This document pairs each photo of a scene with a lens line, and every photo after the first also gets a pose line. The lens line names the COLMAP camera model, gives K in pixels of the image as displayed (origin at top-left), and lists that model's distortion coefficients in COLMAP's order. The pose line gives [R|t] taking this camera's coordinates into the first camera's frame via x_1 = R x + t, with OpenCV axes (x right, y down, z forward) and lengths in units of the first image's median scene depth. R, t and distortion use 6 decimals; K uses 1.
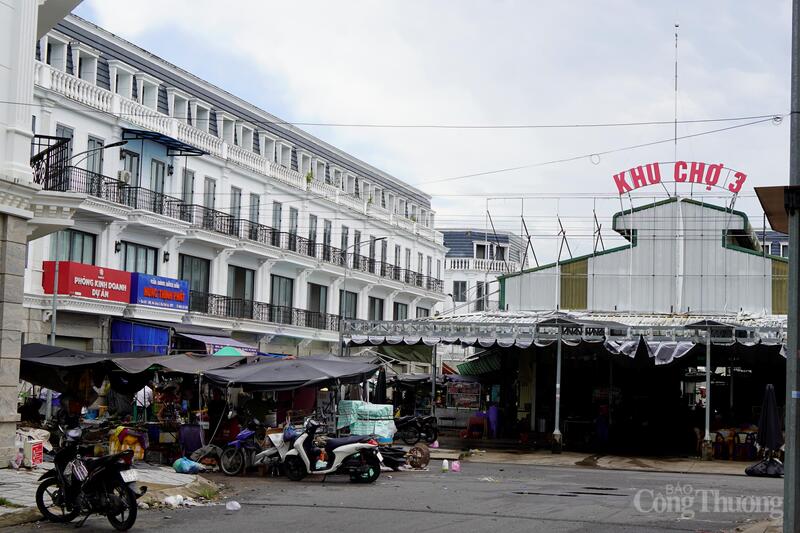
lens RADIAL K [[1373.0, 0, 400.0], [0, 1373.0, 264.5], [0, 0, 1]] dist [-0.007135, 0.000000]
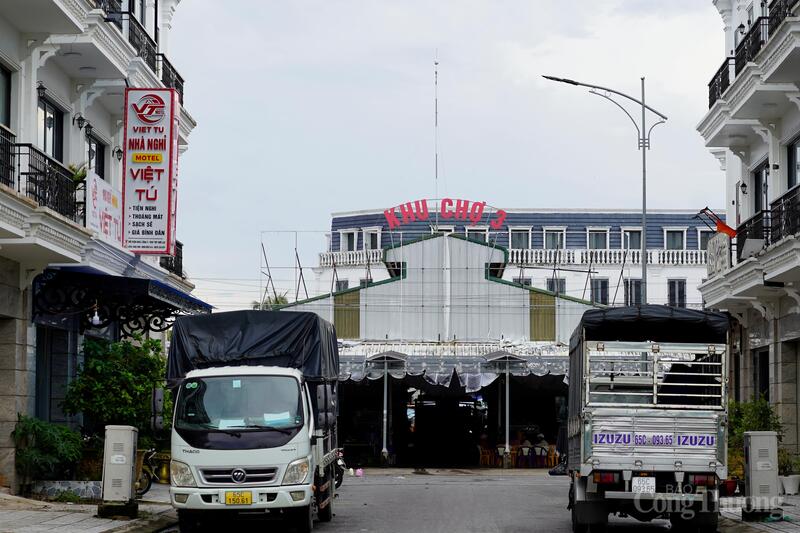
lens RADIAL K [[2427.9, 0, 400.1], [0, 2427.9, 266.8], [0, 0, 1]] dist [-0.055464, 0.000000]
pose [[0.958955, -0.009921, 0.283384, -0.372823], [0.001446, 0.999546, 0.030101, -0.080570], [-0.283554, -0.028456, 0.958534, -0.815515]]
